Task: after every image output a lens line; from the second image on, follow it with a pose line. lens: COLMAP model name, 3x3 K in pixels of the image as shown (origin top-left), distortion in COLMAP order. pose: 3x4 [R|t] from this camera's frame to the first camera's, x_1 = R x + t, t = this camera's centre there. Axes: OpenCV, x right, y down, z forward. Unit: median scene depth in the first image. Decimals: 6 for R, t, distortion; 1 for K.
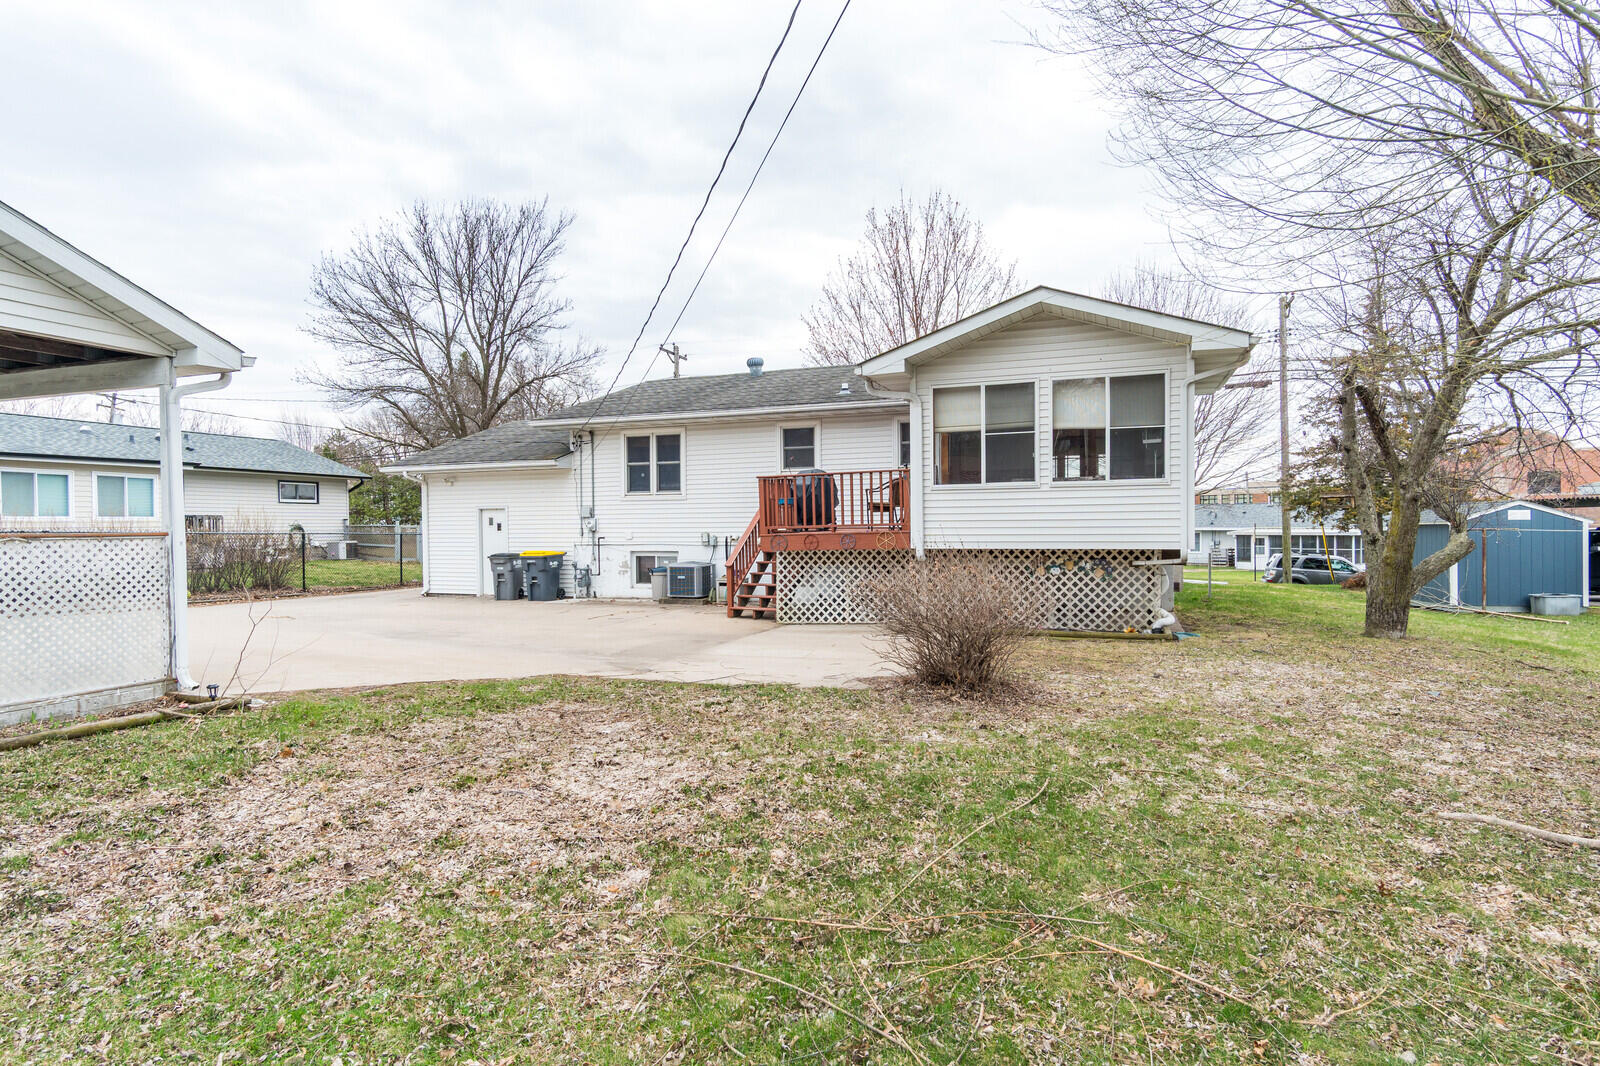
lens RADIAL K [[841.6, 0, 800.0], [0, 841.6, 533.0], [0, 0, 1]] dist [0.001086, 0.000277]
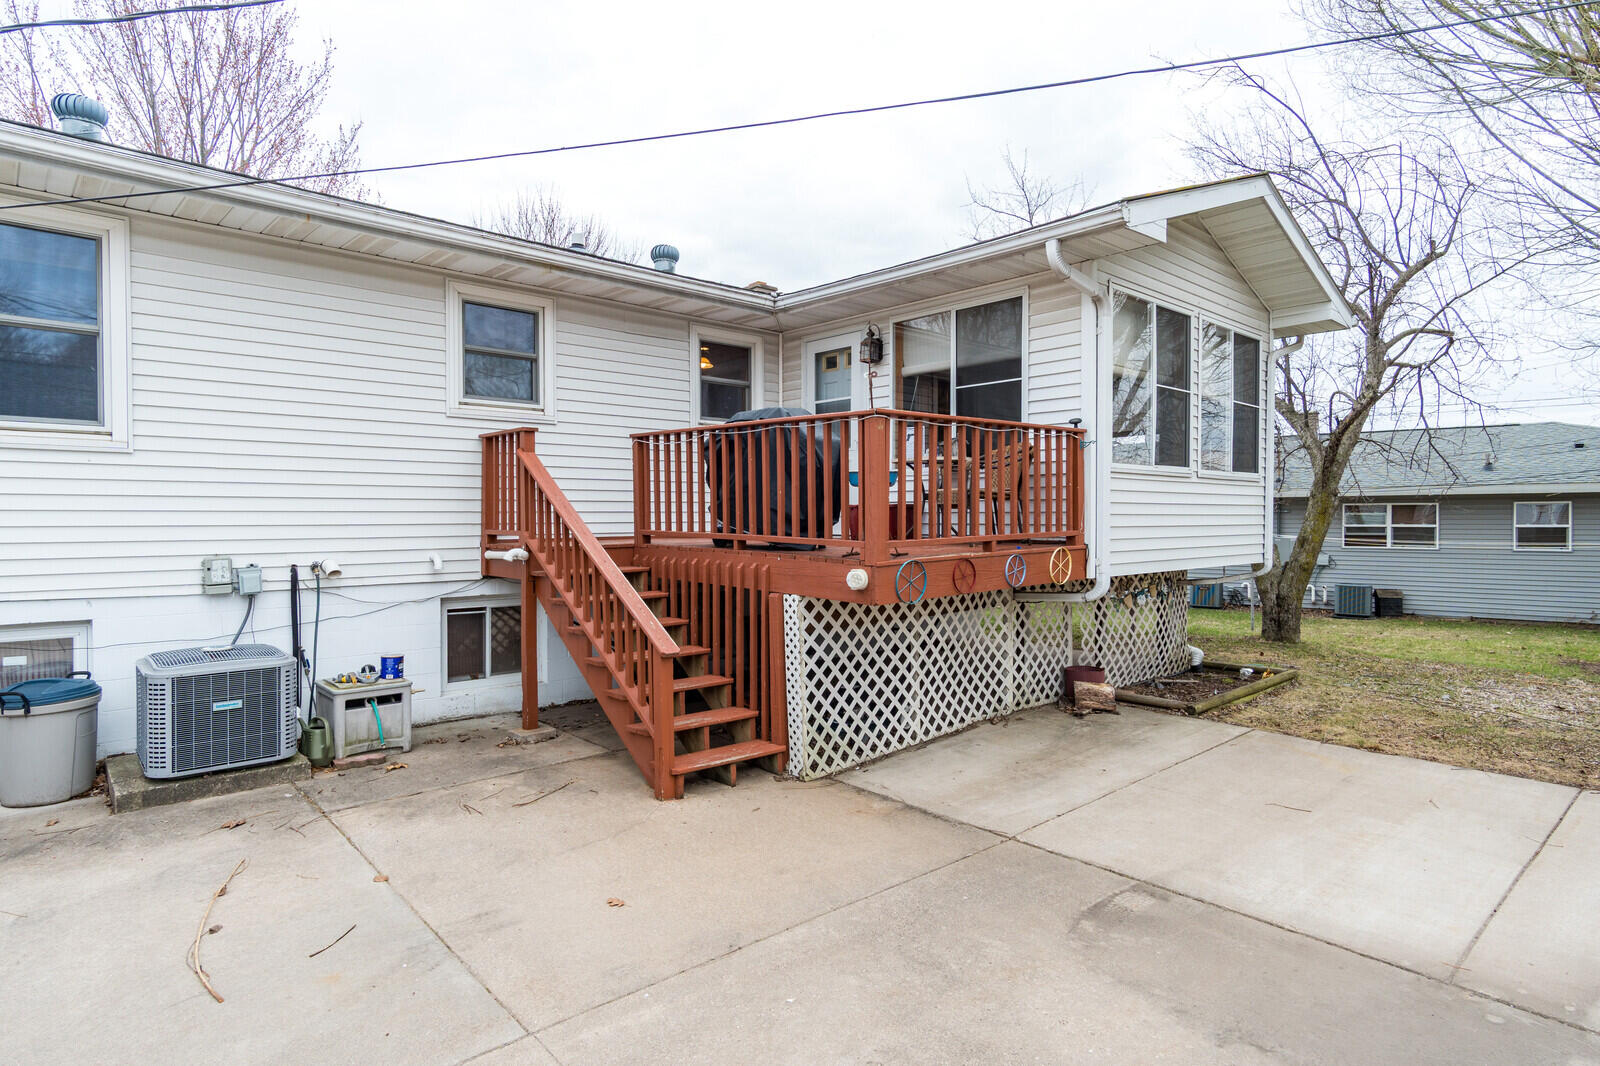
lens RADIAL K [[841.6, 0, 800.0], [0, 841.6, 533.0], [0, 0, 1]] dist [0.001086, 0.000277]
pose [[0.455920, -0.011715, 0.889944, -0.386278], [0.007514, 0.999928, 0.009314, -0.014680], [-0.889989, 0.002441, 0.455976, 0.823595]]
